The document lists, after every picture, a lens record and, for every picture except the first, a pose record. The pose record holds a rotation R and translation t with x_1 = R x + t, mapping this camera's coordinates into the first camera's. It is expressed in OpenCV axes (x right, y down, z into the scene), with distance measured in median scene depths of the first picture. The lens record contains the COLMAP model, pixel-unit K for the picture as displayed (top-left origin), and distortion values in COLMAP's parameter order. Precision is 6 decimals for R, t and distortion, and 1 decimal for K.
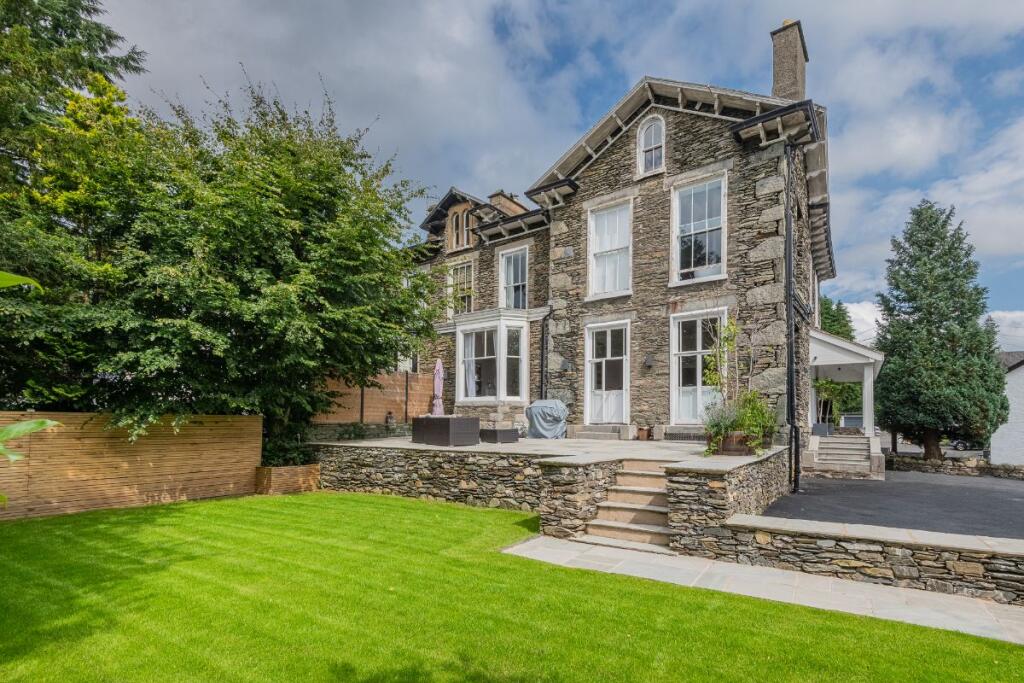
lens RADIAL K [[487.0, 0, 513.0], [0, 487.0, 414.1], [0, 0, 1]] dist [0.002579, -0.000067]
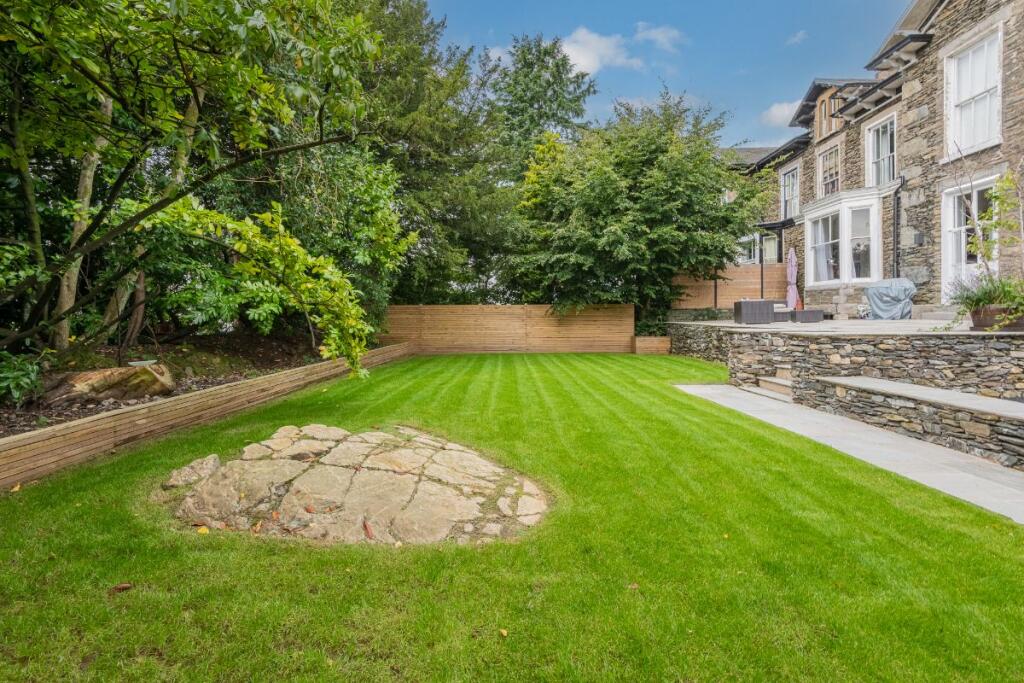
lens RADIAL K [[457.8, 0, 514.0], [0, 457.8, 319.3], [0, 0, 1]] dist [0.000609, -0.000209]
pose [[0.561668, -0.001303, -0.827362, 0.394103], [0.025017, 0.999568, 0.015409, 0.016472], [0.826985, -0.029353, 0.561458, -0.108454]]
